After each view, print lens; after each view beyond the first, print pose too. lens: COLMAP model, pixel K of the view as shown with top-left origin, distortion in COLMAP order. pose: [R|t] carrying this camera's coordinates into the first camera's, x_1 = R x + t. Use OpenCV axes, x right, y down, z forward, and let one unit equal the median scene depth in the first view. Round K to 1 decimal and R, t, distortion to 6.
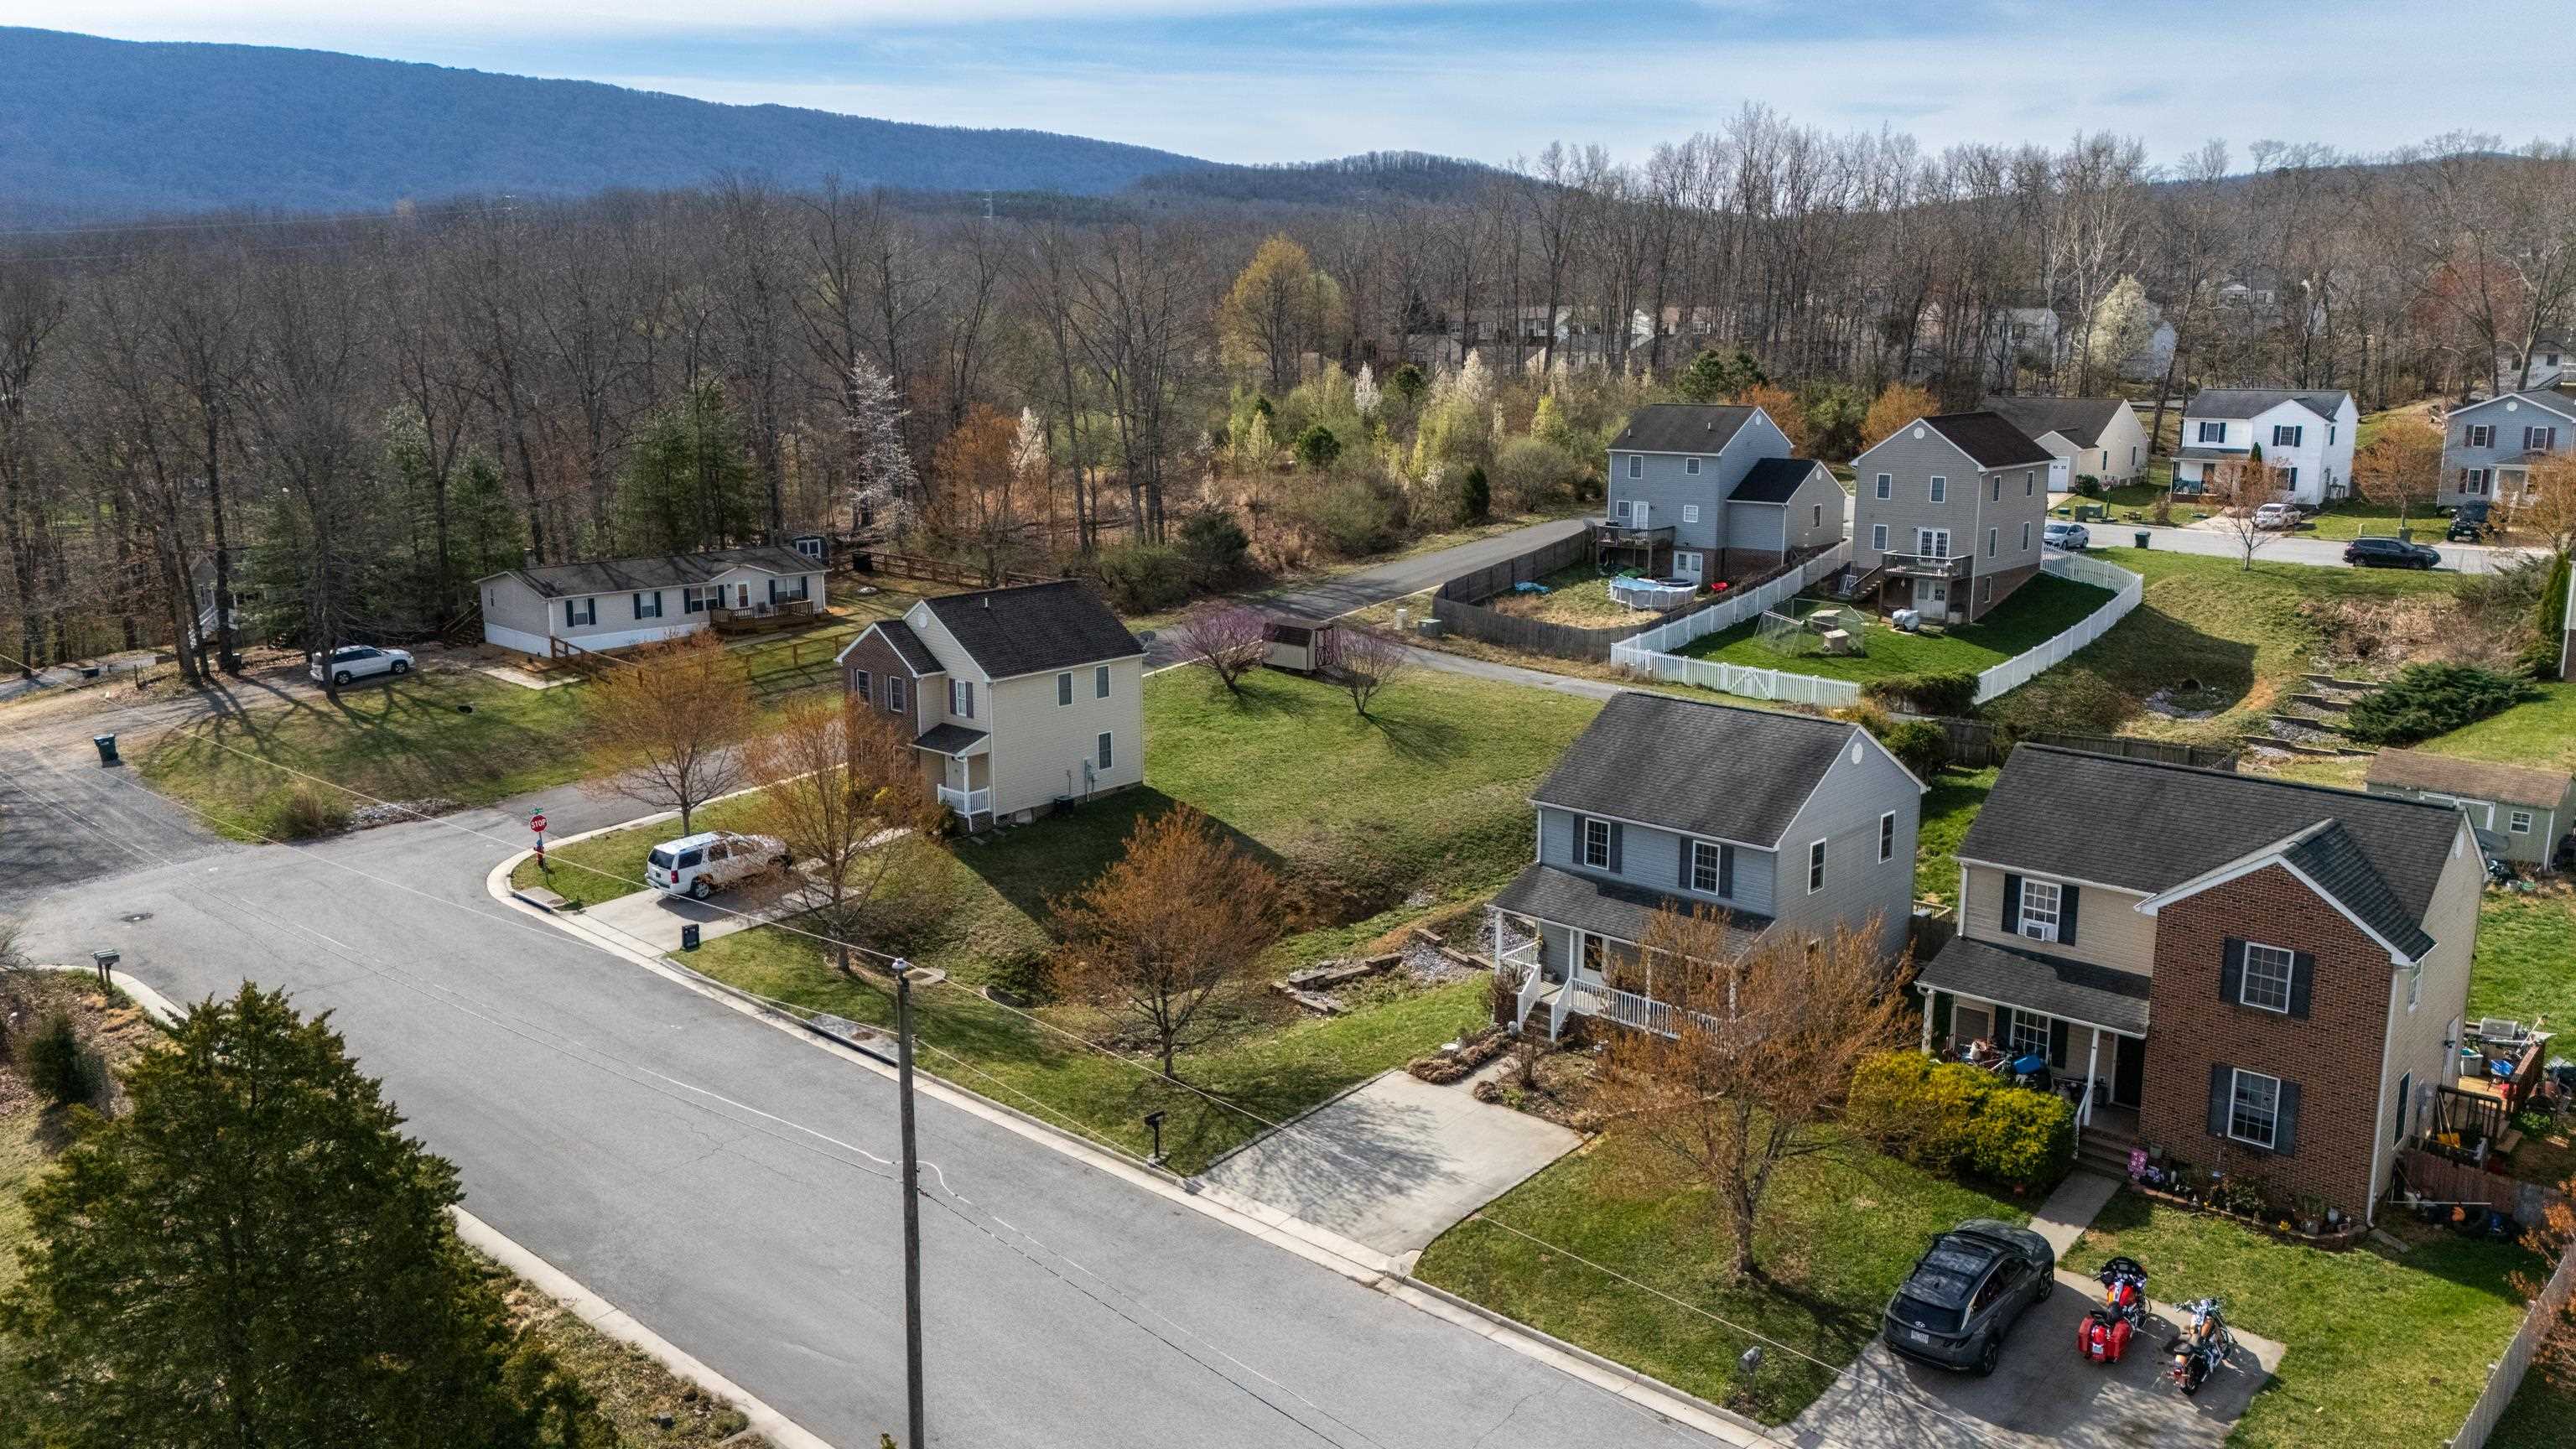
lens RADIAL K [[1894.2, 0, 1288.0], [0, 1894.2, 724.5], [0, 0, 1]] dist [0.090580, -0.086626]
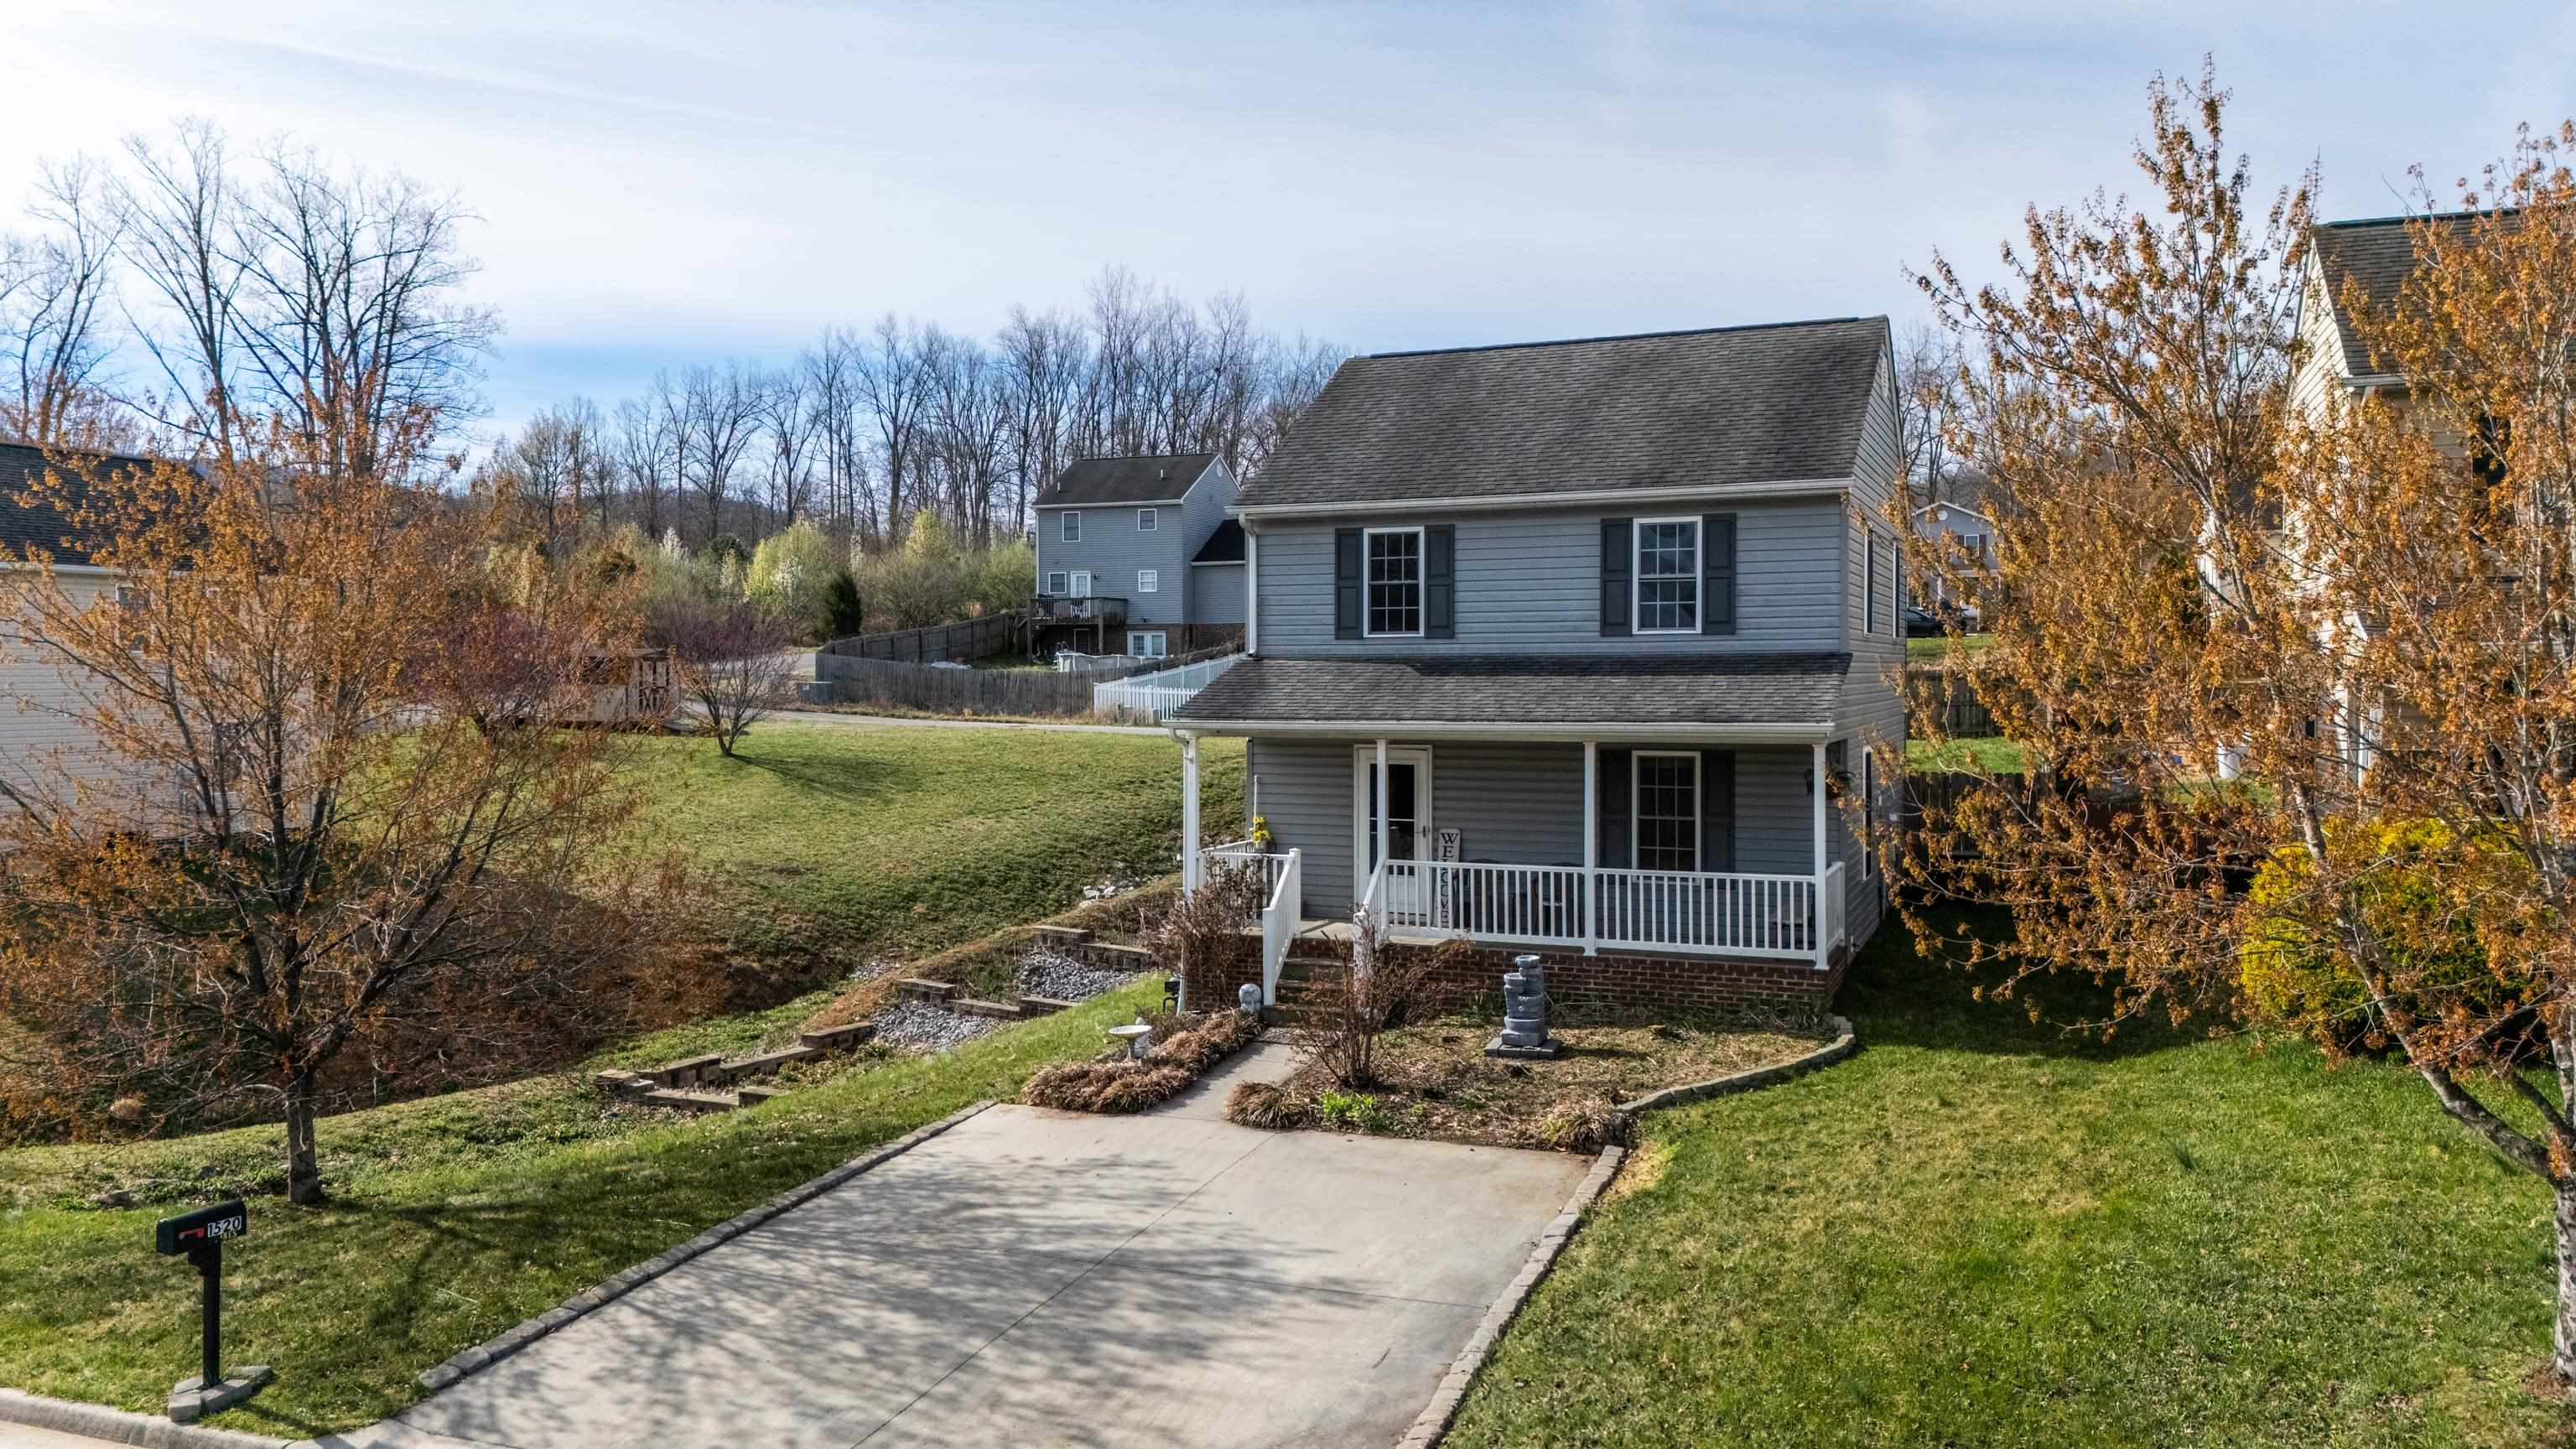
lens RADIAL K [[1897.4, 0, 1293.3], [0, 1897.4, 720.2], [0, 0, 1]] dist [0.114343, -0.172438]
pose [[0.933197, -0.008903, 0.359254, -0.017194], [0.075012, 0.982497, -0.170505, 0.136573], [-0.351449, 0.186063, 0.917532, 0.483251]]
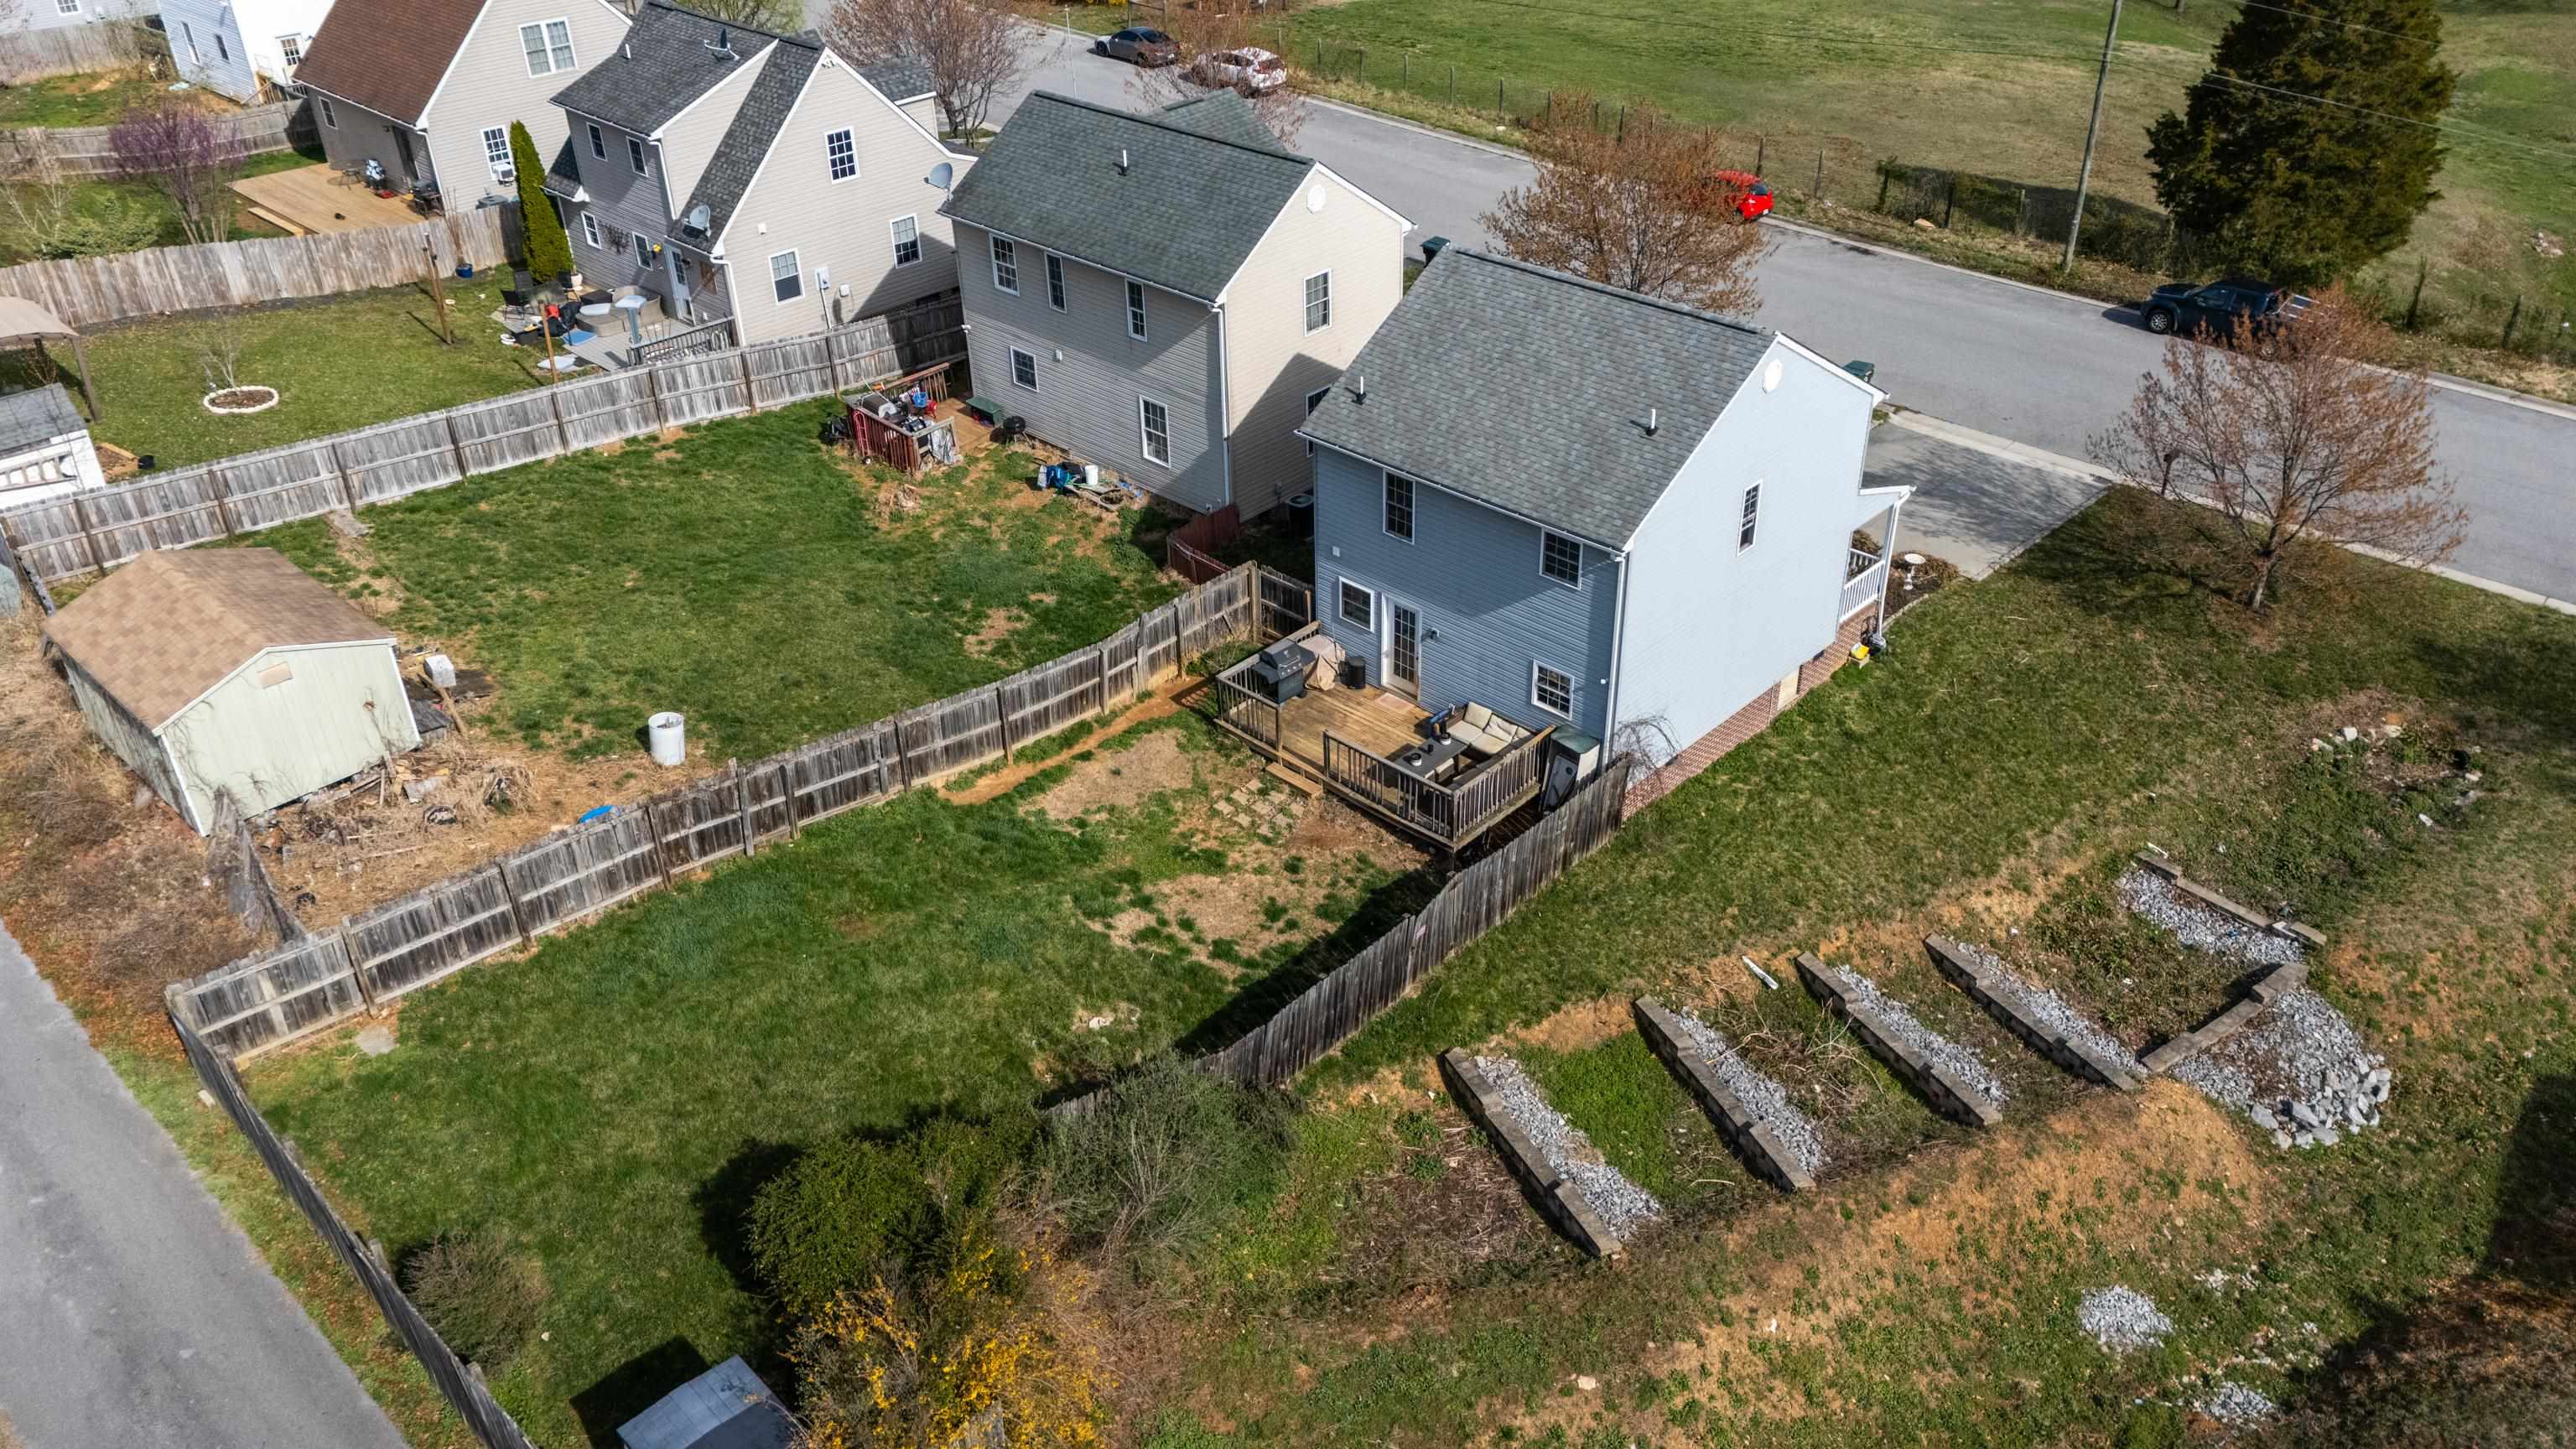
lens RADIAL K [[1908.3, 0, 1289.5], [0, 1908.3, 713.4], [0, 0, 1]] dist [0.081644, -0.076726]
pose [[-0.999692, 0.016126, 0.018840, 0.273160], [0.024700, 0.715253, 0.698429, -0.306504], [-0.002212, 0.698679, -0.715432, 1.297752]]
